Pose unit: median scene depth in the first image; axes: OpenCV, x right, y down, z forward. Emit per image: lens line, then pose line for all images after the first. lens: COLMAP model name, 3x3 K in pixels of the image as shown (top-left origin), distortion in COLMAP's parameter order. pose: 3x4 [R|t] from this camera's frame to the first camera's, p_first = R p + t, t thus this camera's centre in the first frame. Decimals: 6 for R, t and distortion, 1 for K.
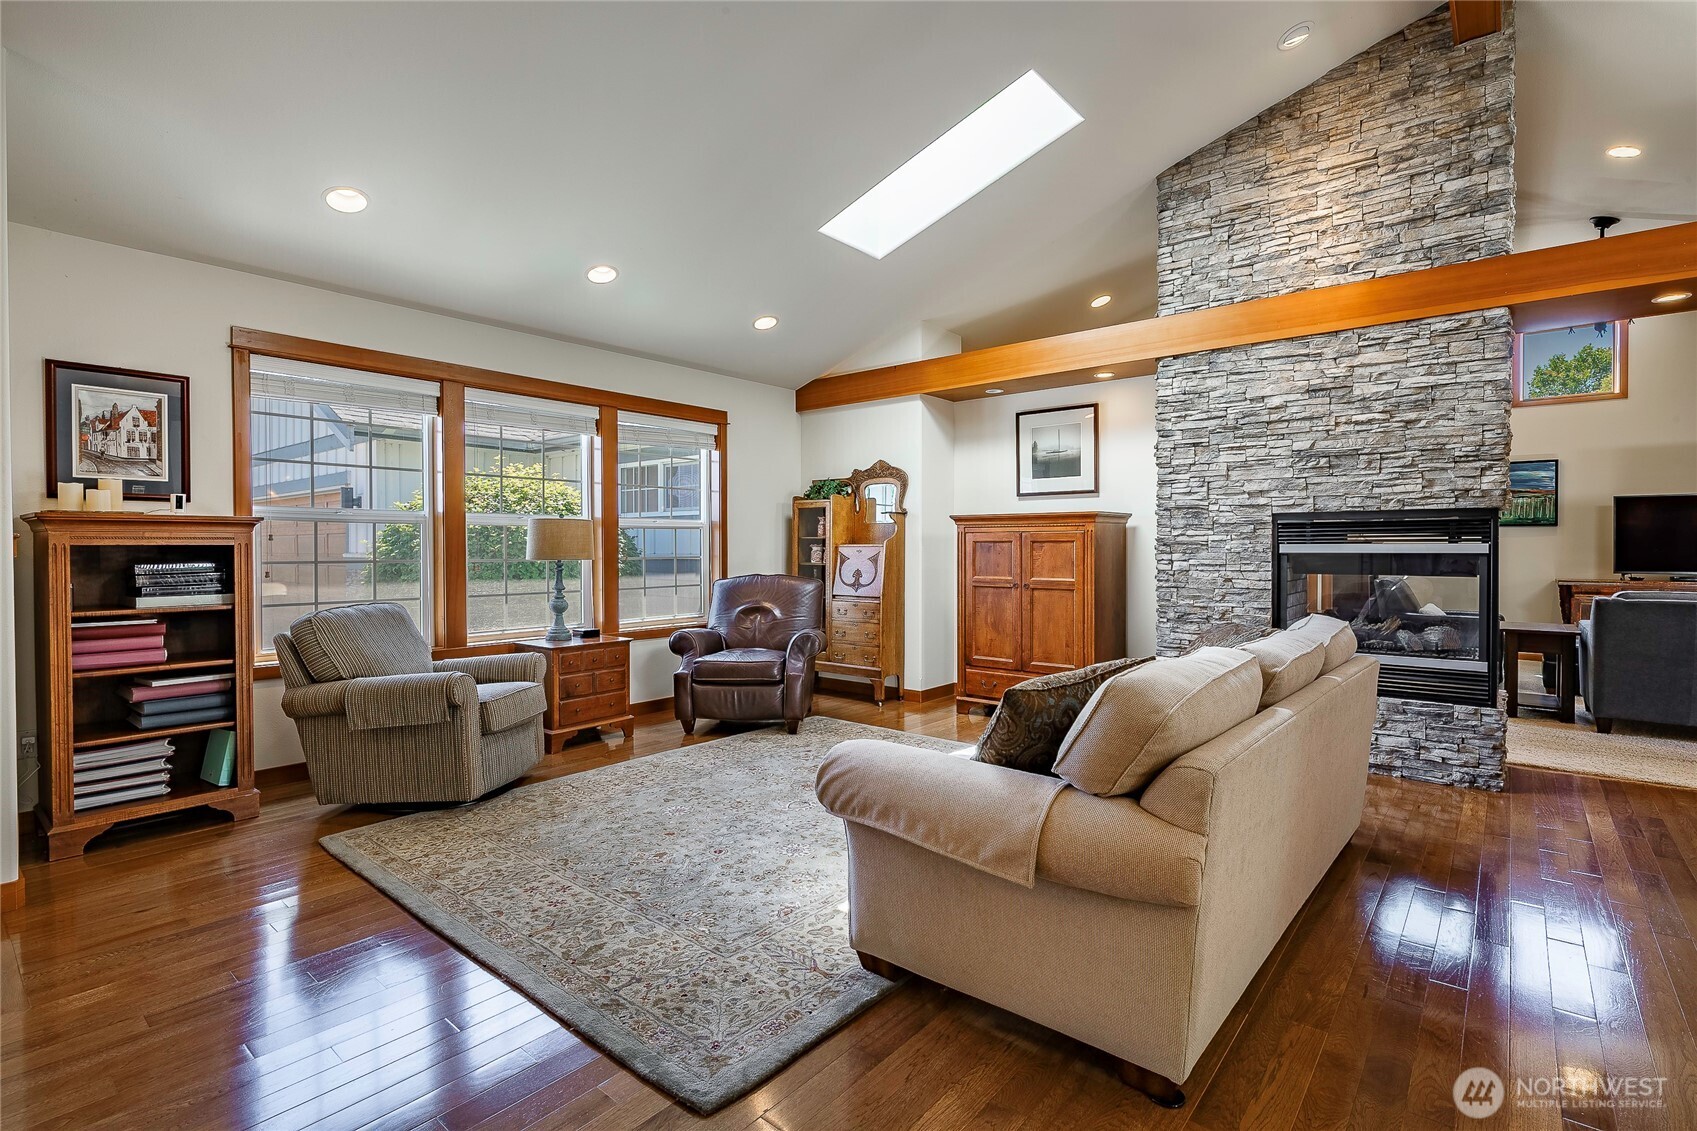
lens RADIAL K [[825.2, 0, 848.5], [0, 825.2, 565.5], [0, 0, 1]] dist [-0.003162, -0.000804]
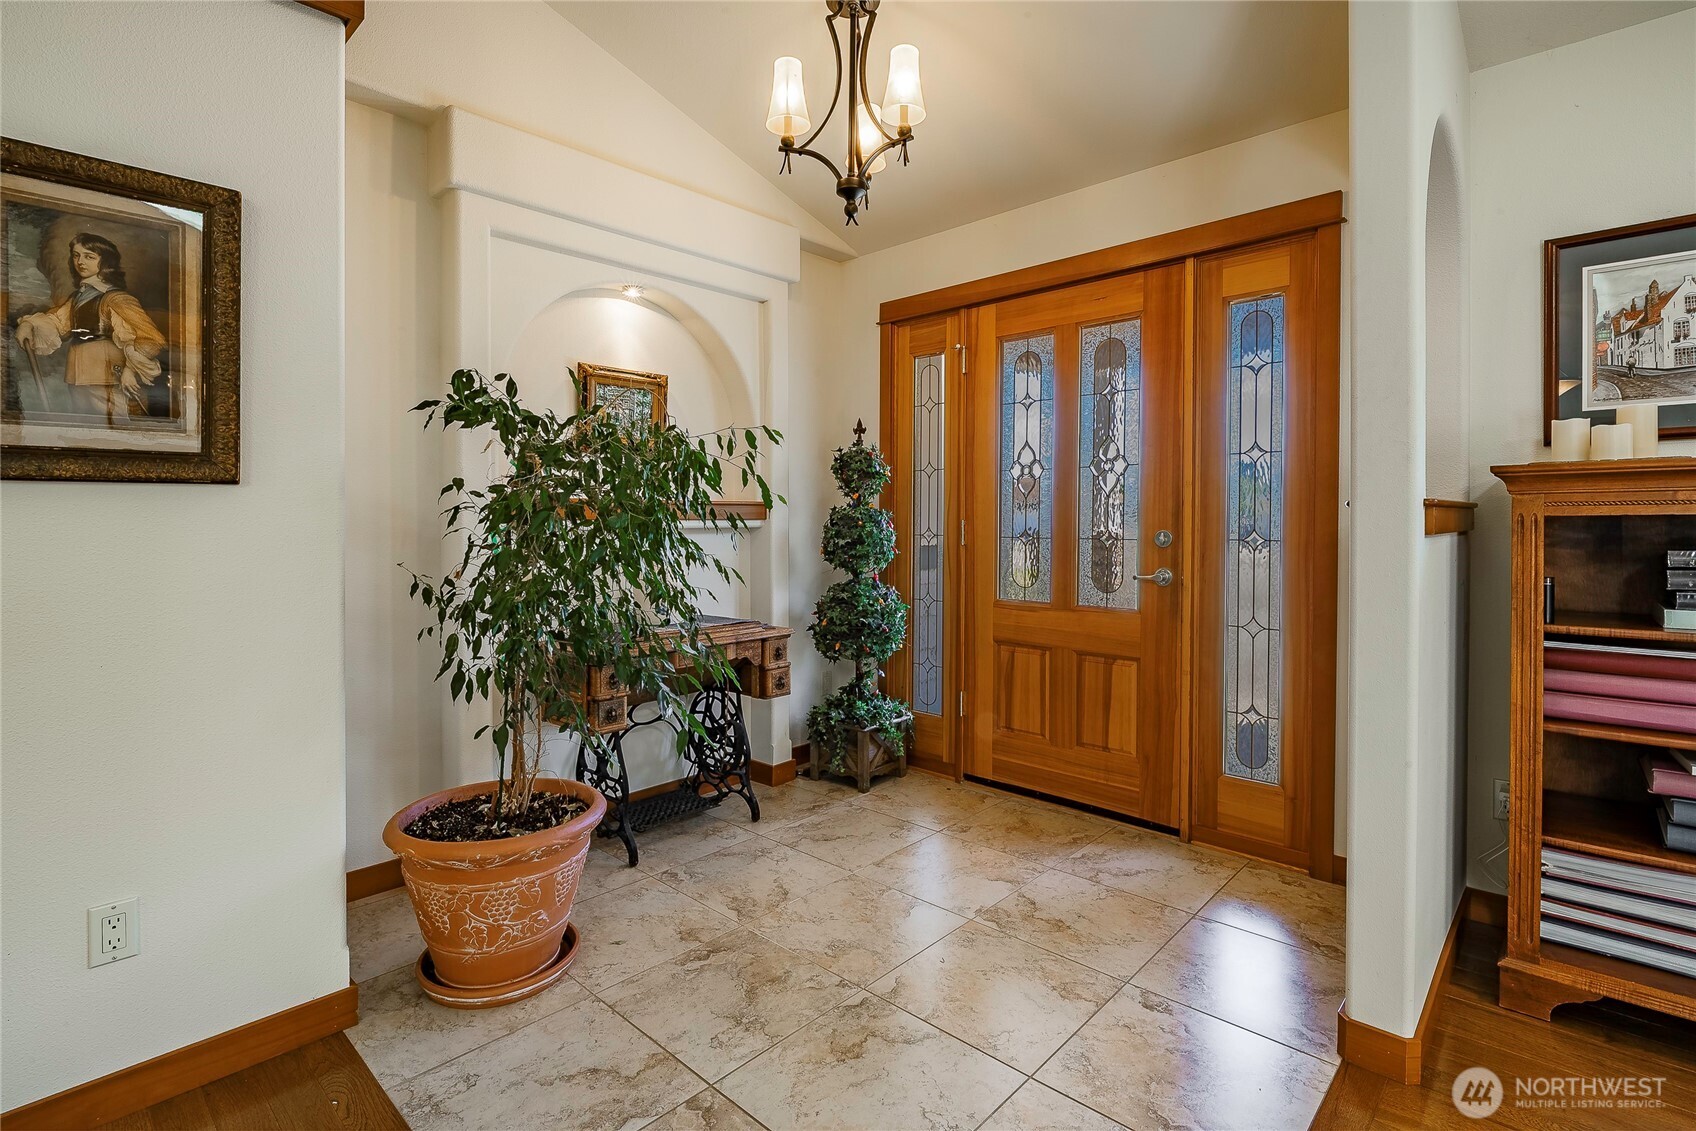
lens RADIAL K [[791.1, 0, 870.8], [0, 791.1, 526.2], [0, 0, 1]] dist [-0.003382, -0.000614]
pose [[-0.040351, 0.005356, -0.999171, -0.235186], [-0.019403, 0.999793, 0.006143, -0.007822], [0.998997, 0.019634, -0.040239, 0.367054]]
